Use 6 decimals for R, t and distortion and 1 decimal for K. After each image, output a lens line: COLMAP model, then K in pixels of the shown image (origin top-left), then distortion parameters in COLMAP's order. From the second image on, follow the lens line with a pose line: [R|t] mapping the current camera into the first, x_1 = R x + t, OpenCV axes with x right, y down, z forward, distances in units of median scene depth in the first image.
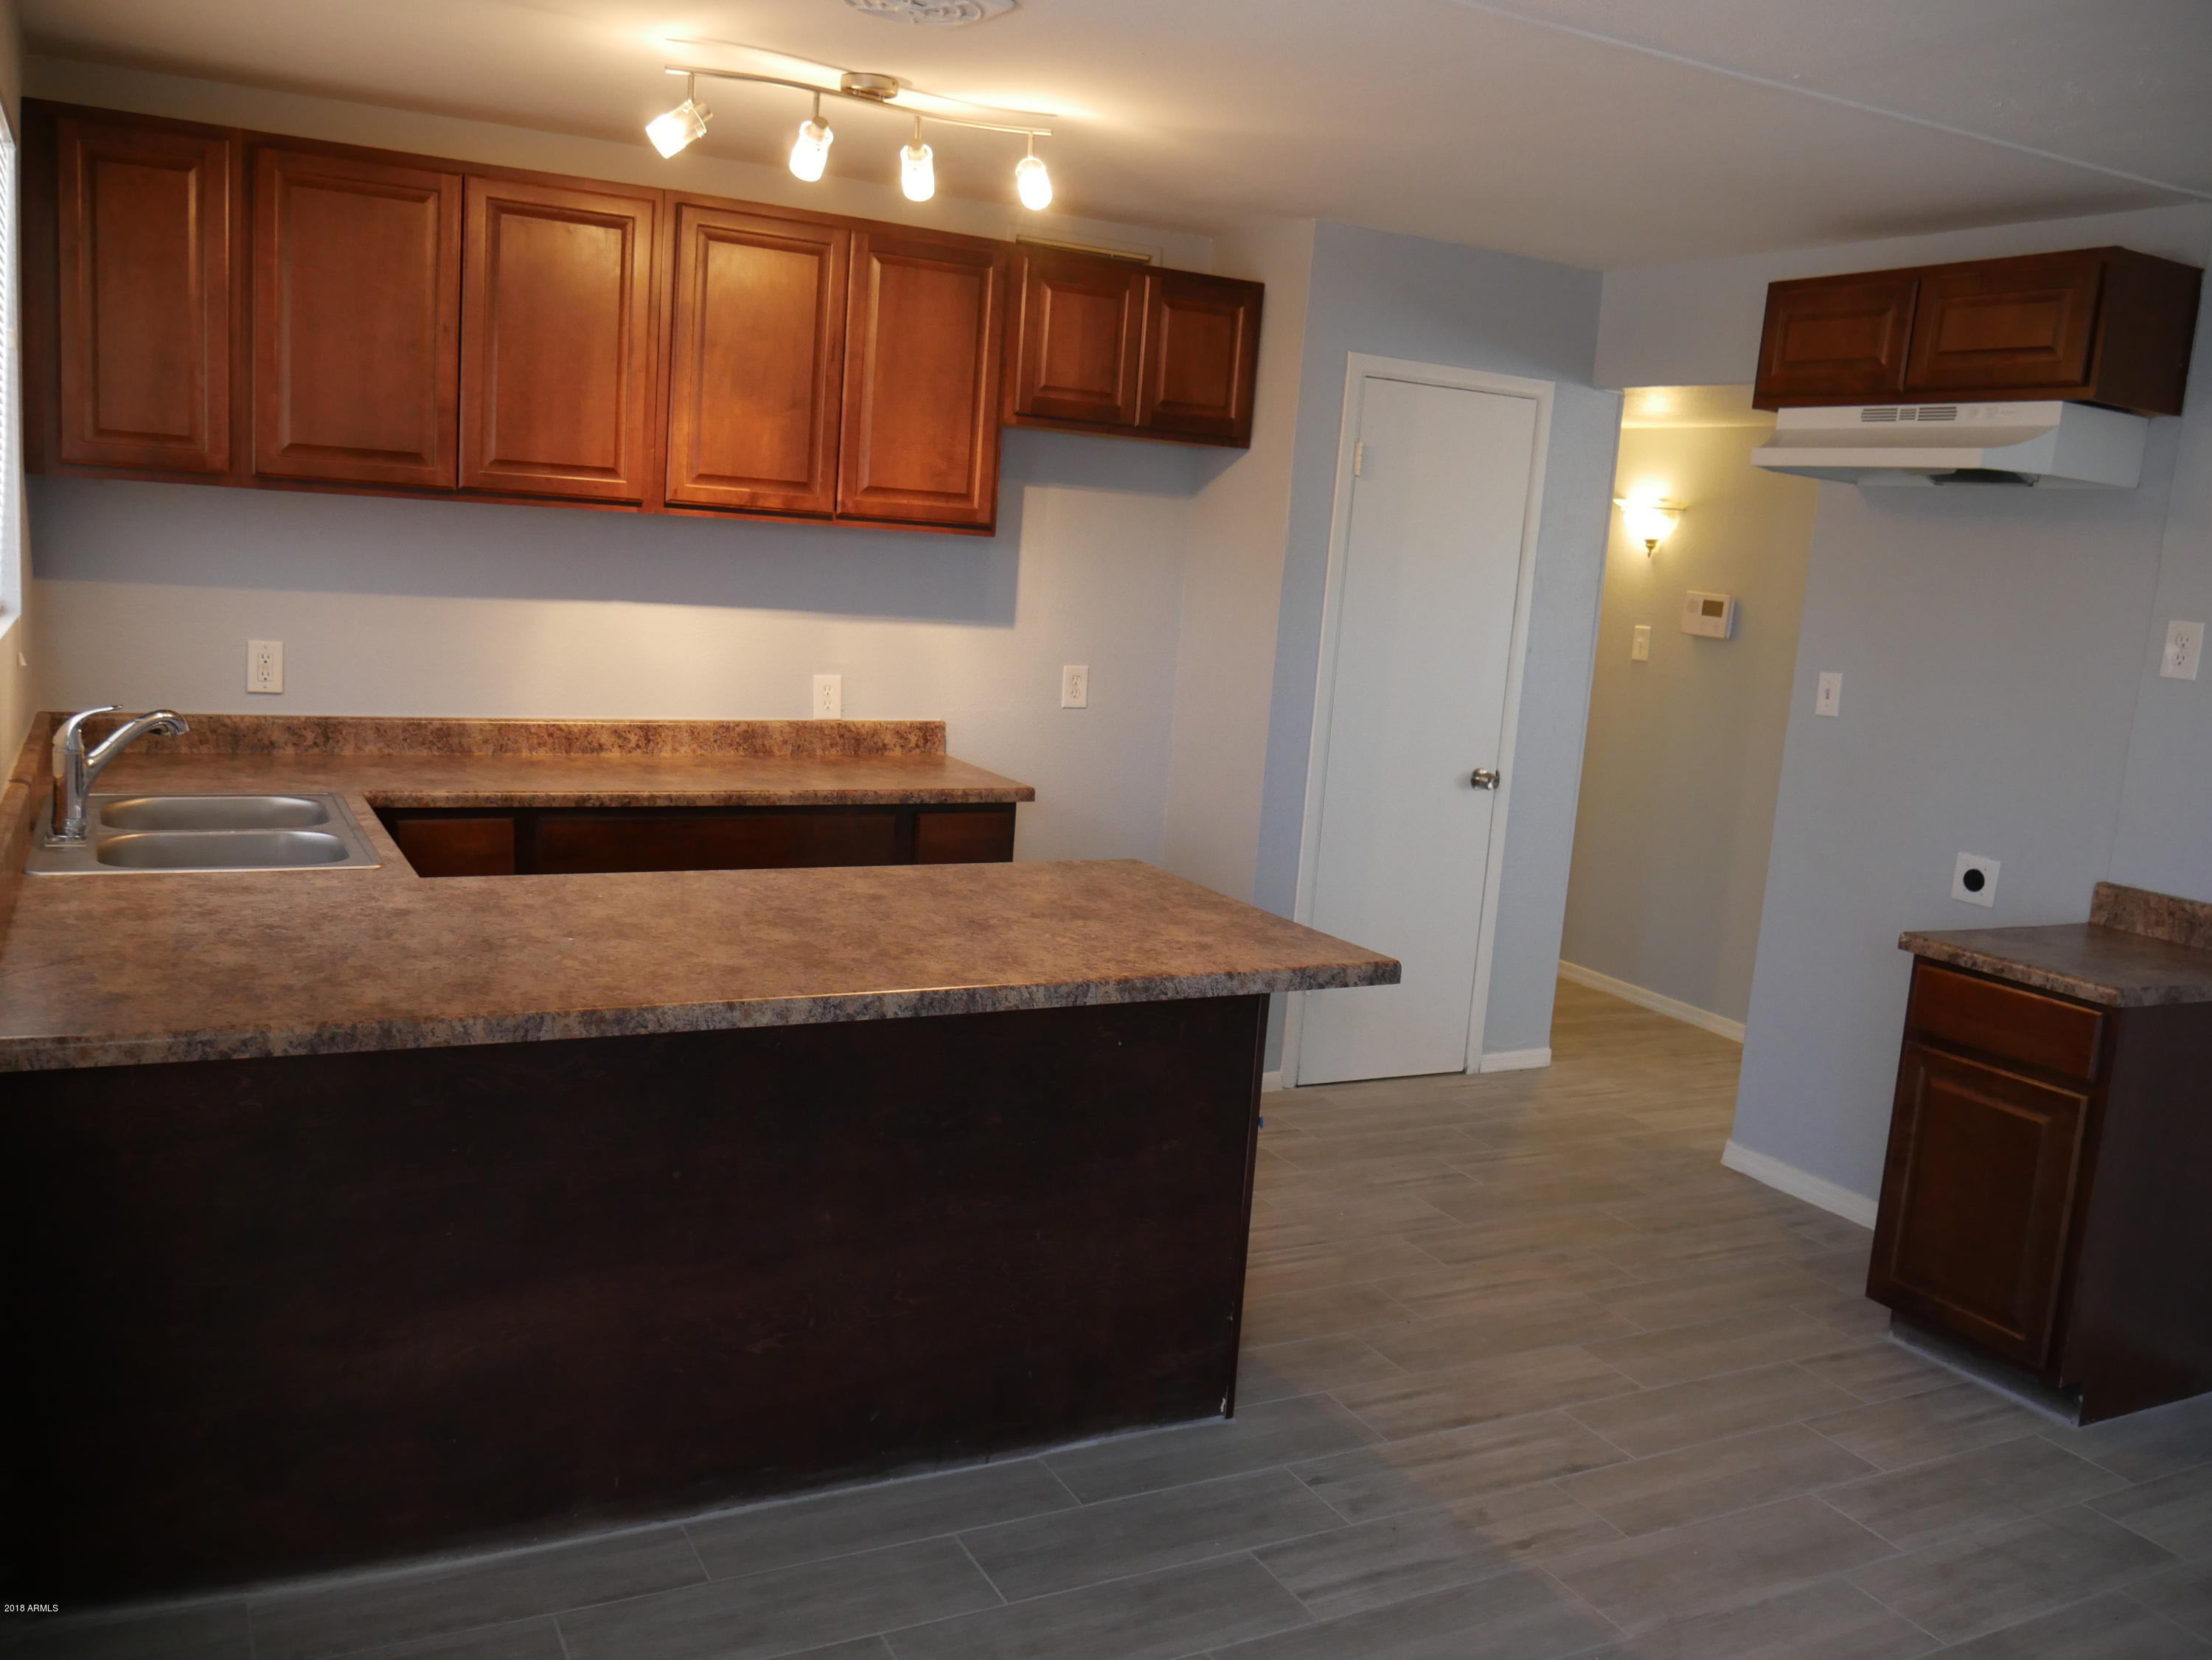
lens RADIAL K [[1843.8, 0, 1106.0], [0, 1843.8, 830.0], [0, 0, 1]] dist [-0.032326, 0.009681]
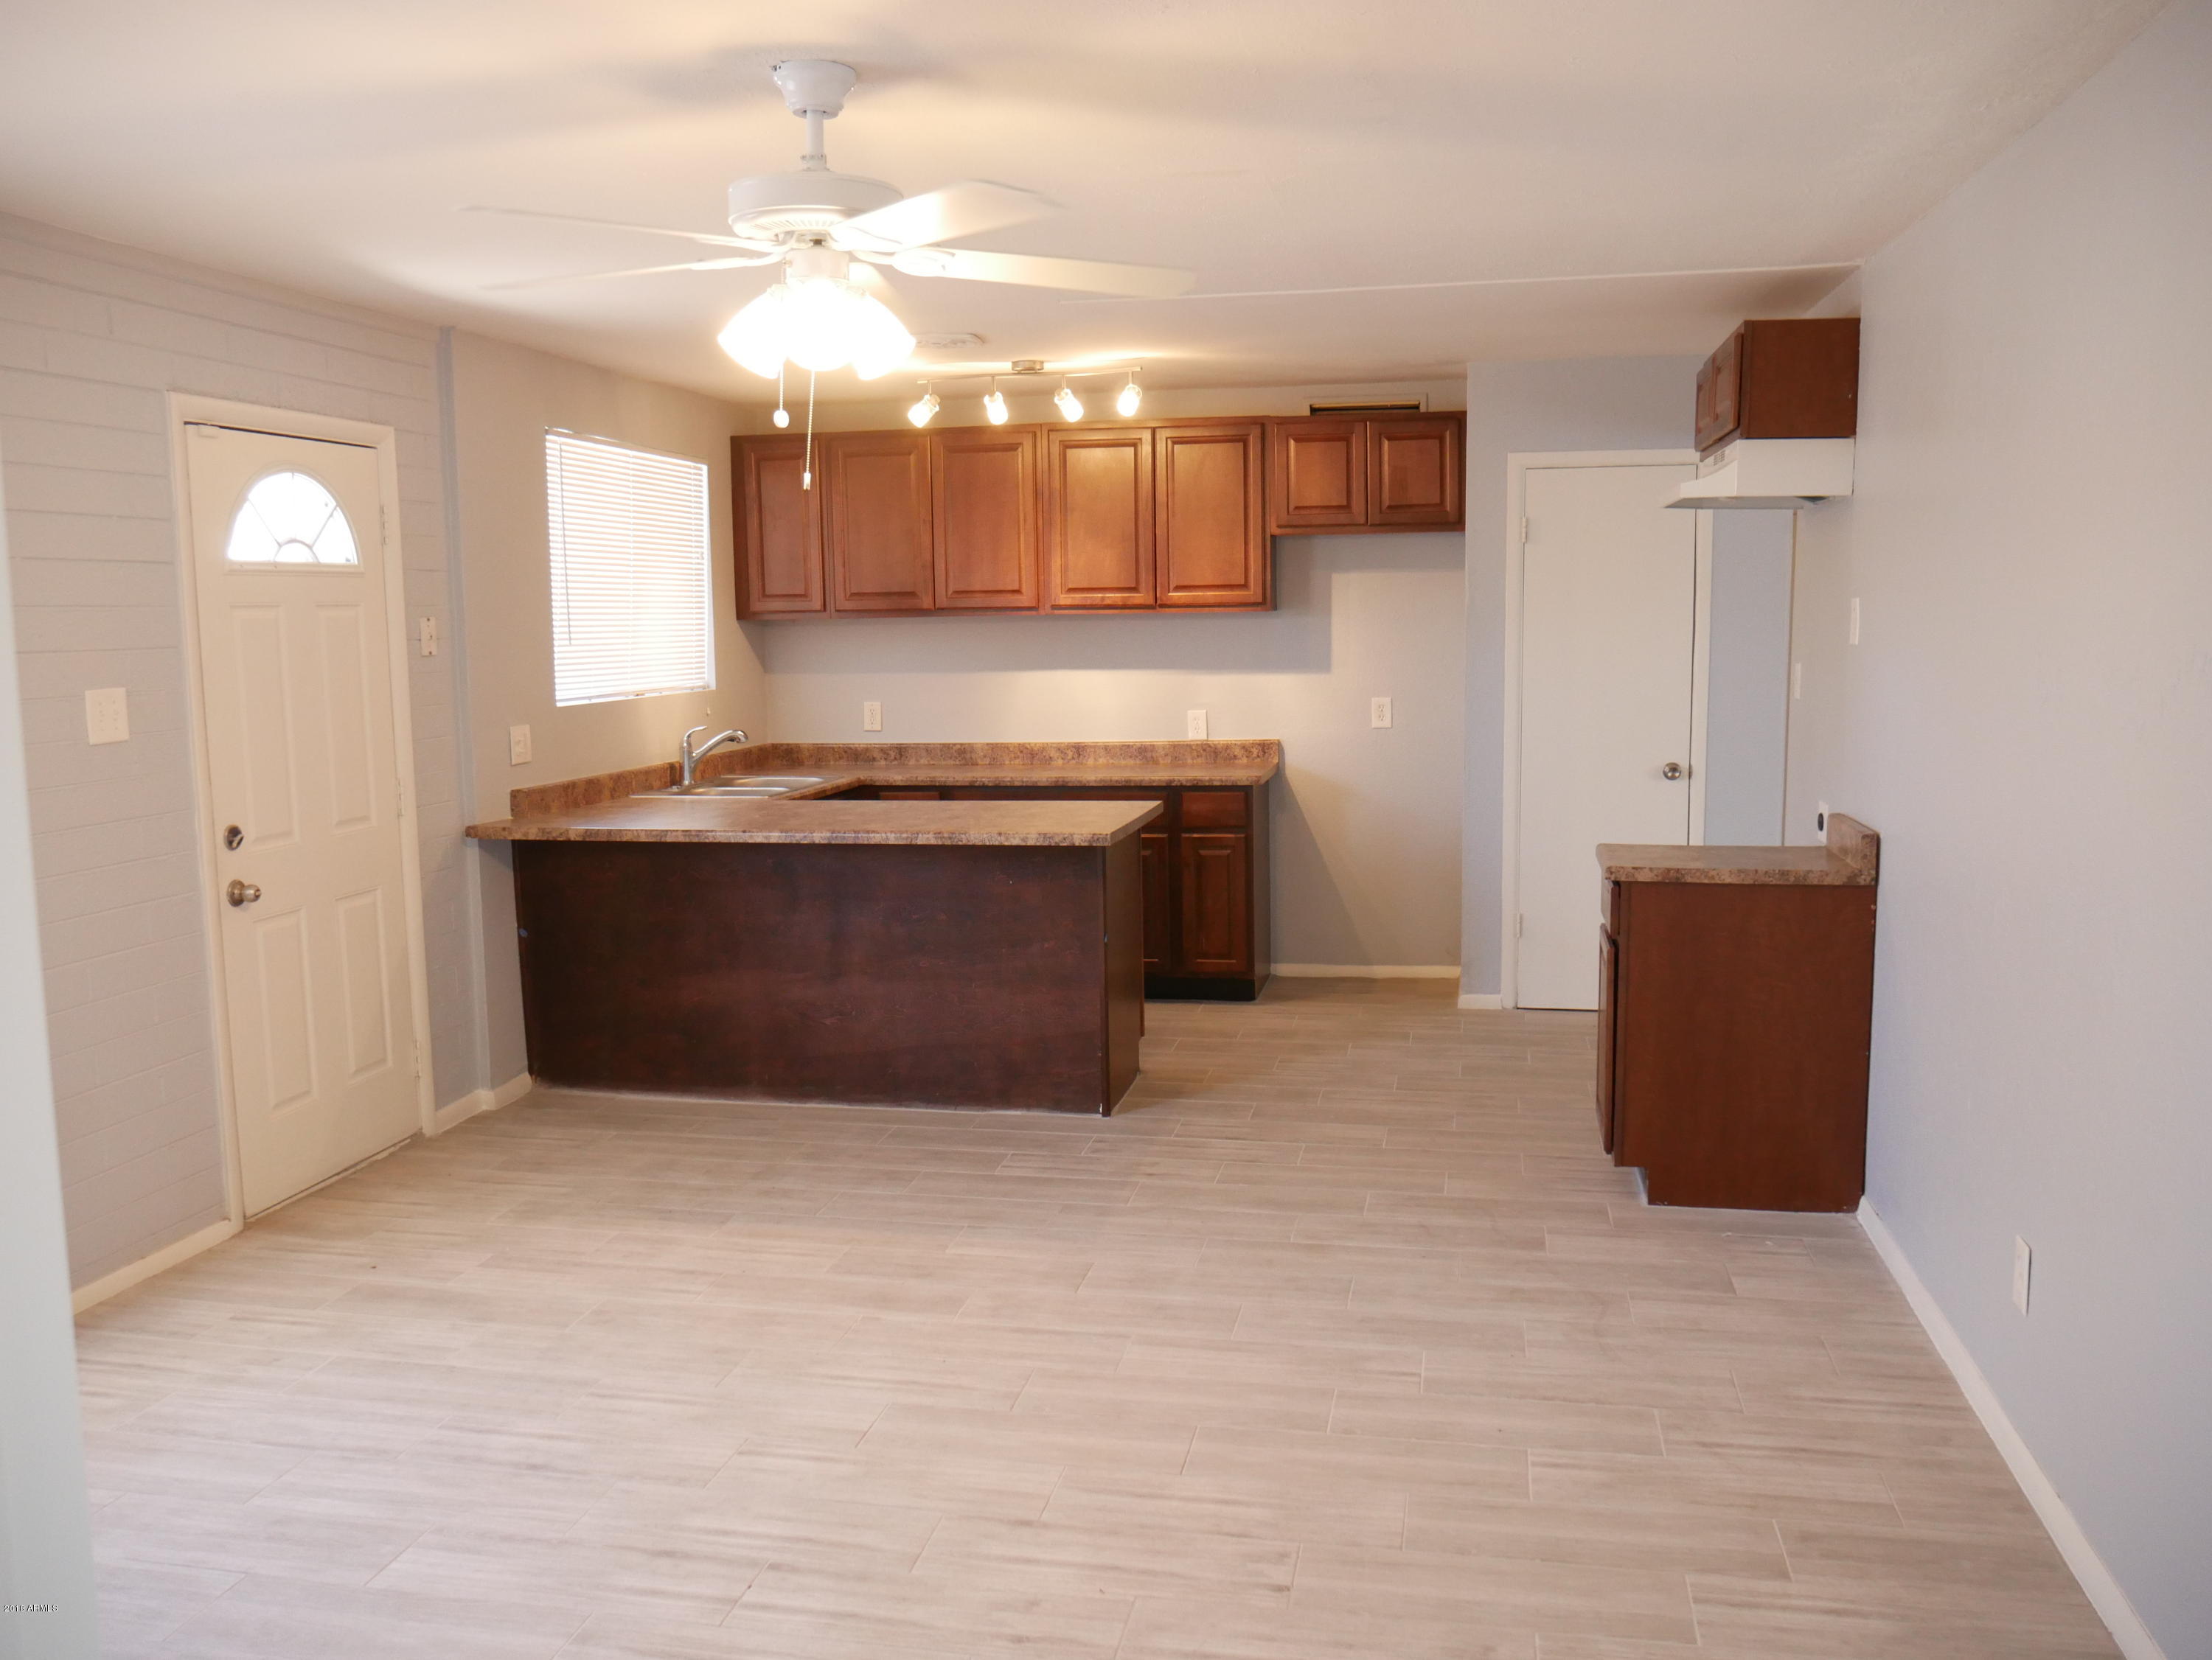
lens RADIAL K [[1843.8, 0, 1106.0], [0, 1843.8, 830.0], [0, 0, 1]] dist [-0.032326, 0.009681]
pose [[0.770042, -0.009350, -0.637925, 0.871509], [-0.031112, 0.998153, -0.052186, 0.109903], [0.637234, 0.060033, 0.768328, -0.240029]]
